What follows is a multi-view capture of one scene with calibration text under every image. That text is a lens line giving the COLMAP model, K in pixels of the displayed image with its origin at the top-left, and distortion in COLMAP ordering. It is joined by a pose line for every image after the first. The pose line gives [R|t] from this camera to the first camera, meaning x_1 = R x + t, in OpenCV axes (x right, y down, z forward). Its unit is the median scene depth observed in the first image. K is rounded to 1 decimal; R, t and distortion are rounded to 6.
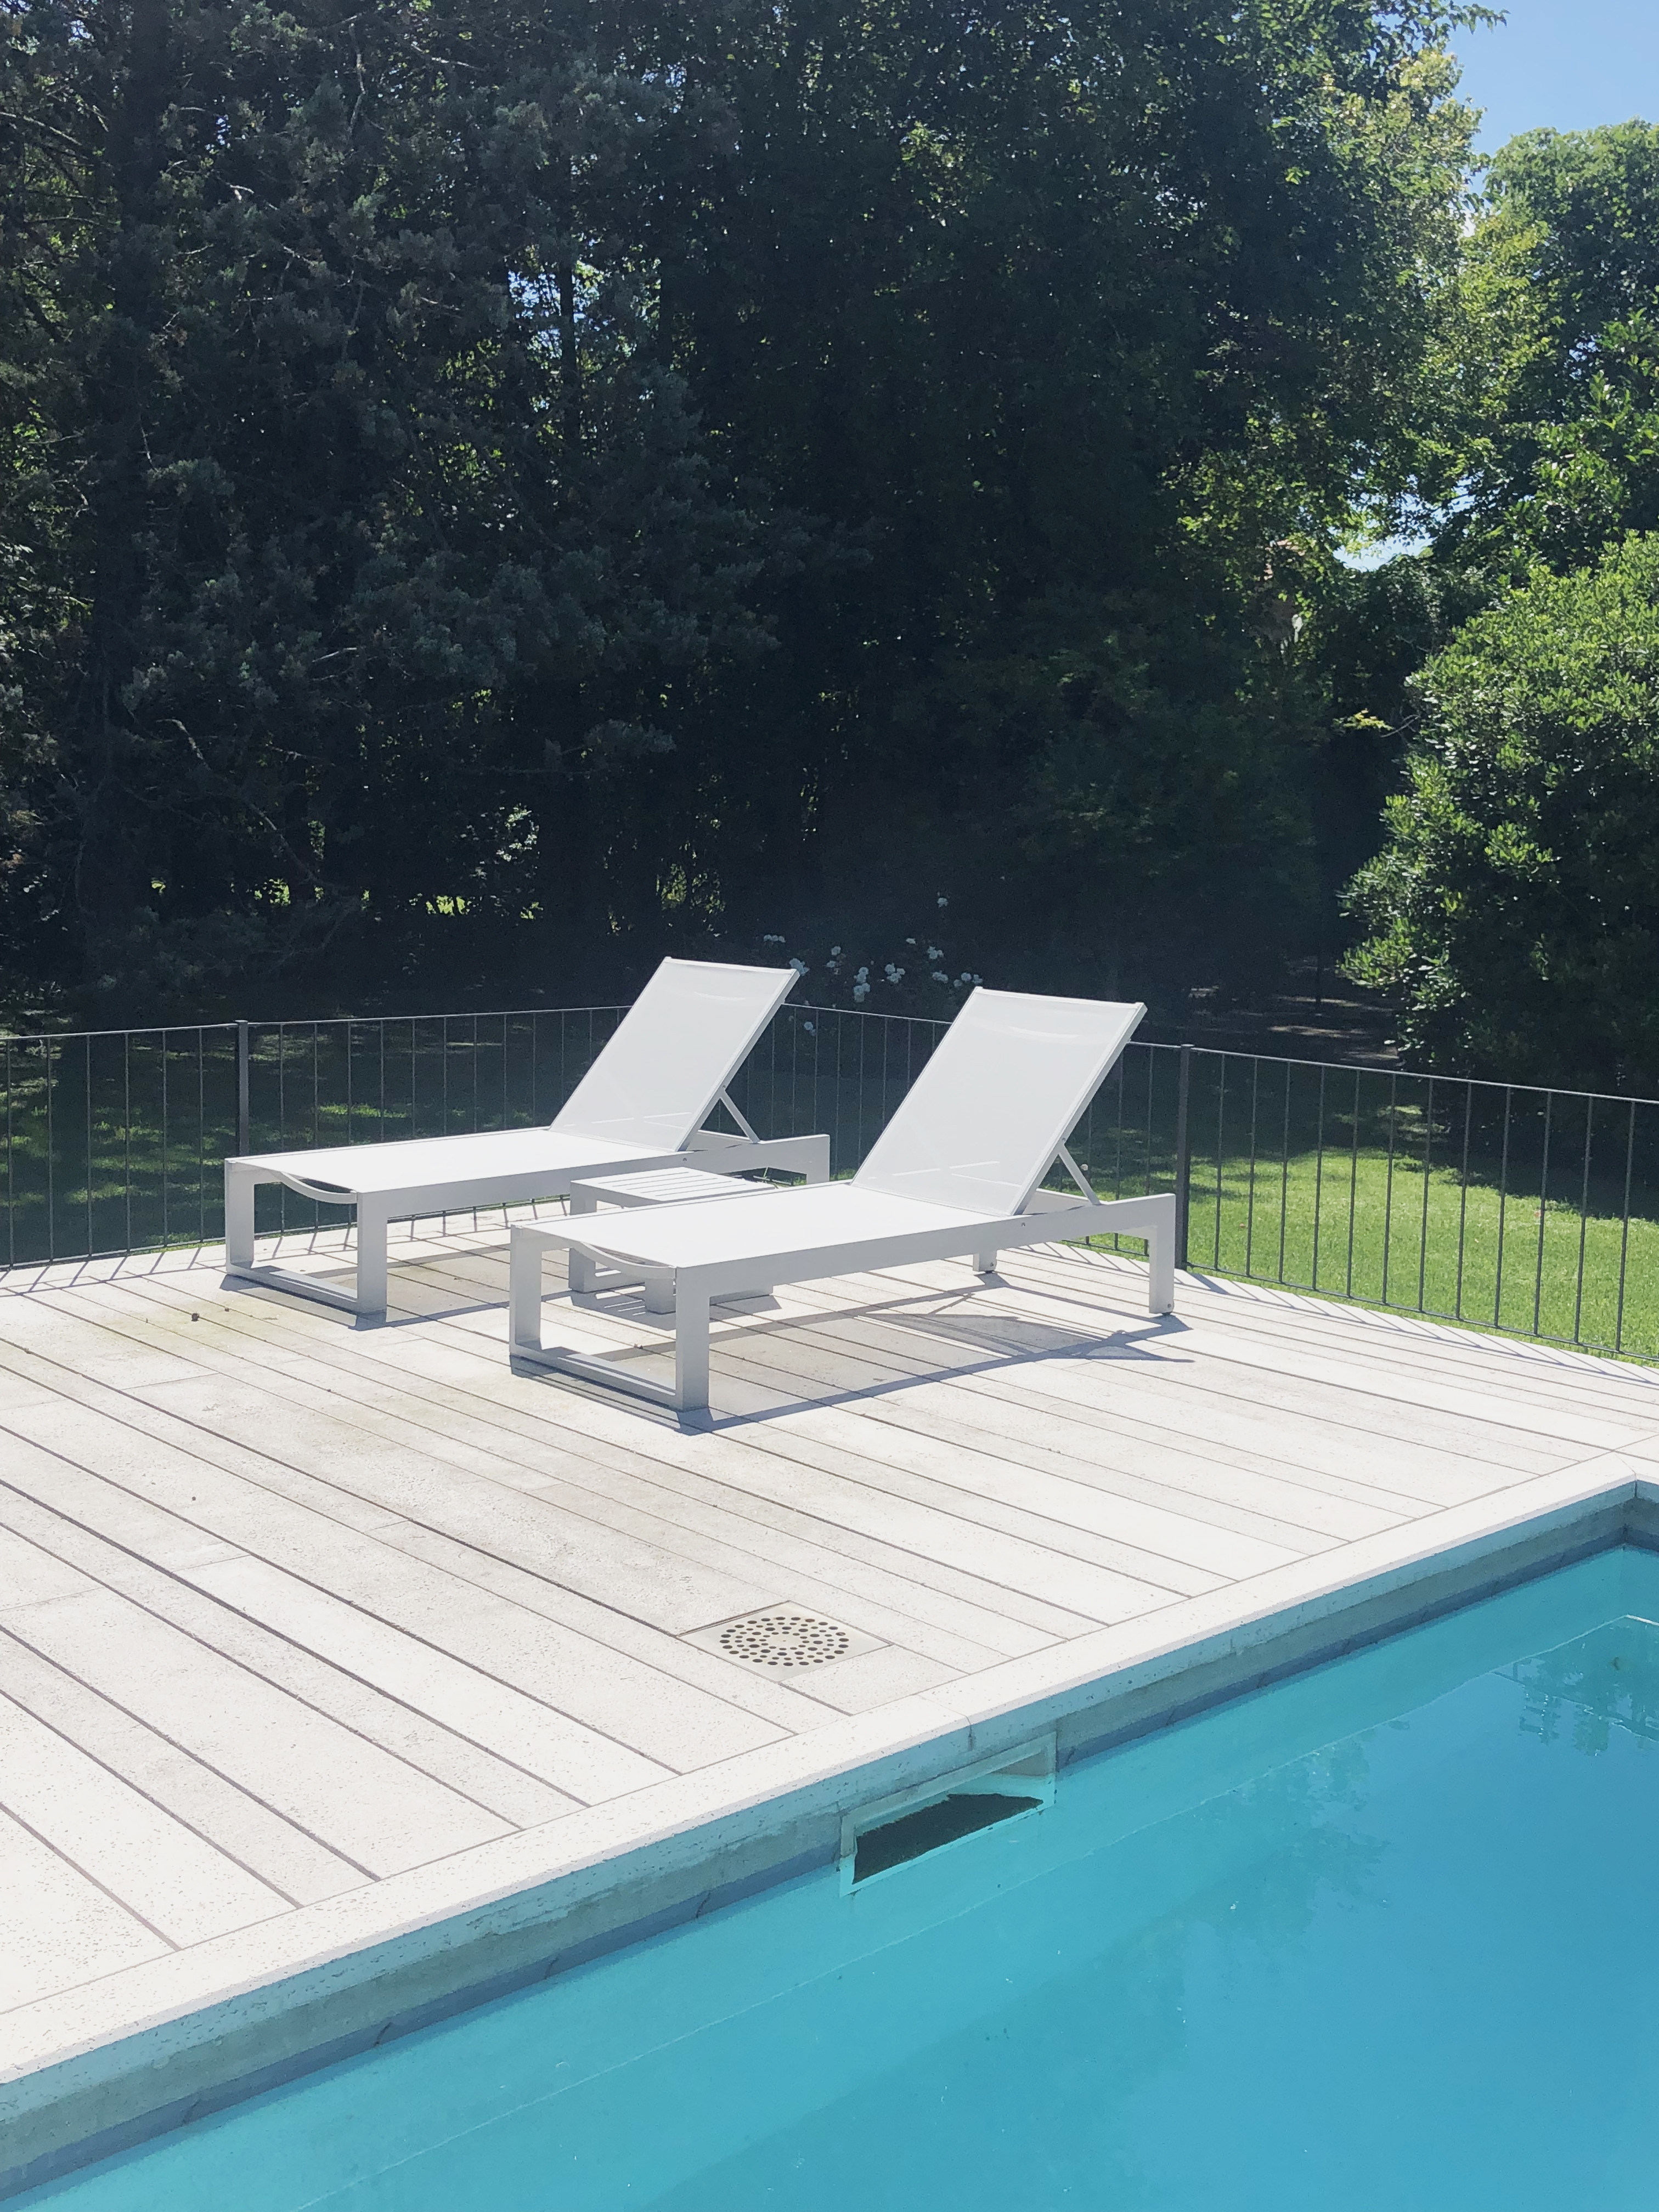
lens RADIAL K [[2266.7, 0, 827.7], [0, 2266.7, 1118.6], [0, 0, 1]] dist [0.042296, 0.000000]
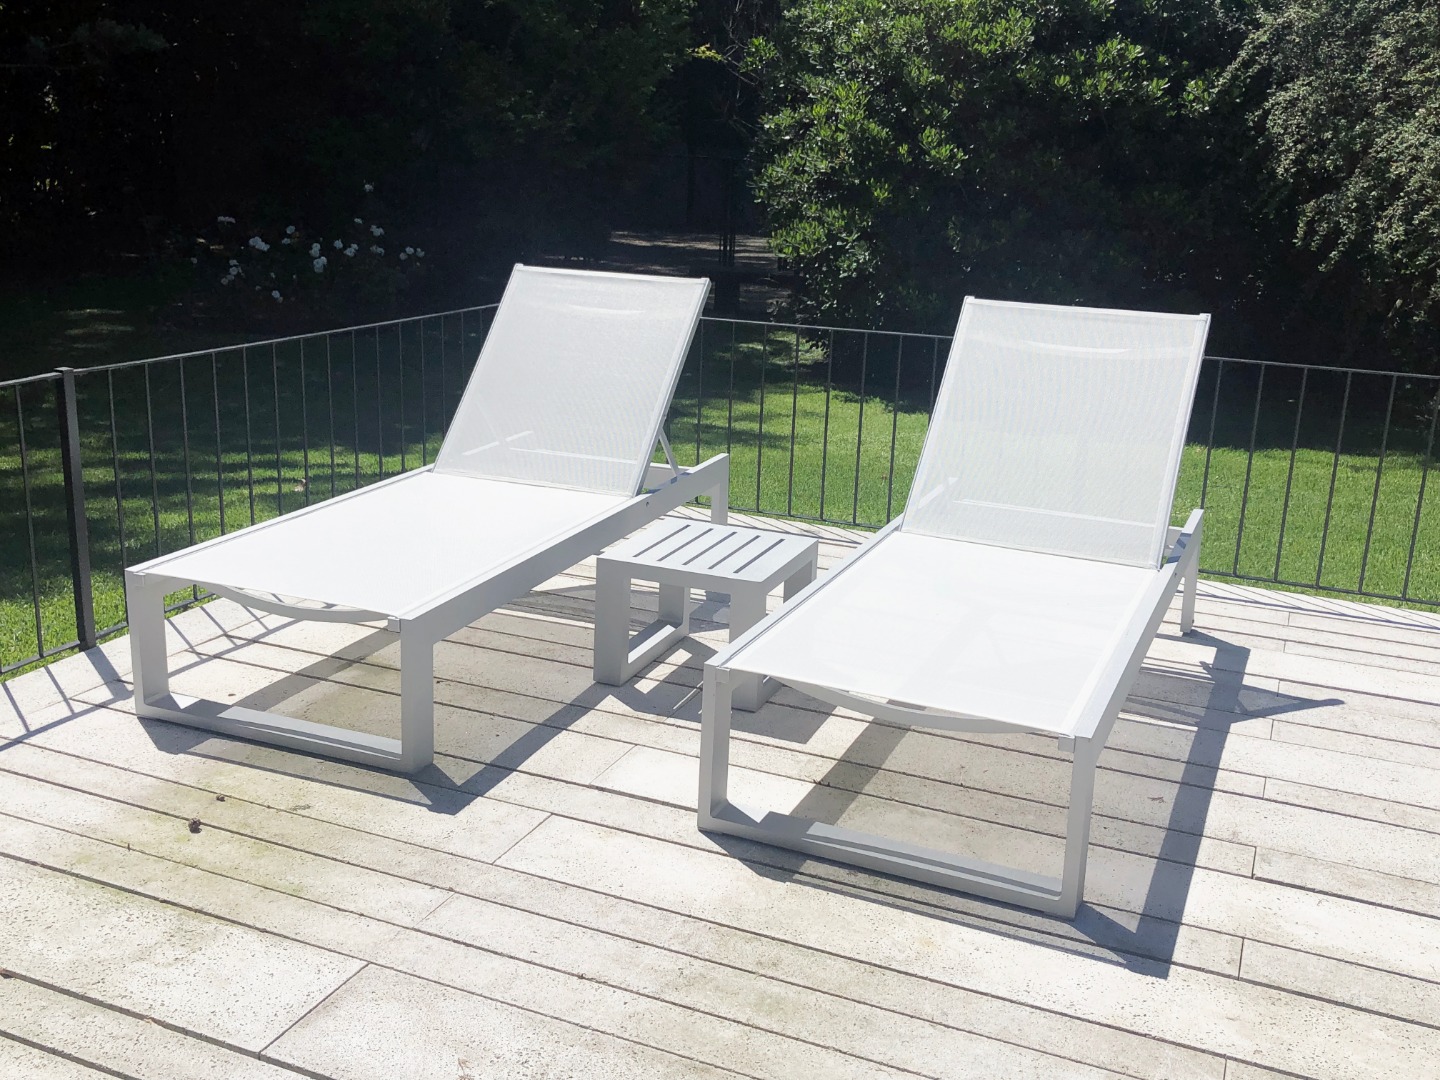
lens RADIAL K [[1460.7, 0, 718.7], [0, 1460.7, 527.9], [0, 0, 1]] dist [0.016091, 0.000000]
pose [[0.918311, -0.090374, 0.385405, -0.147843], [0.037183, 0.988979, 0.143309, -0.029984], [-0.394109, -0.117272, 0.911551, 0.271575]]
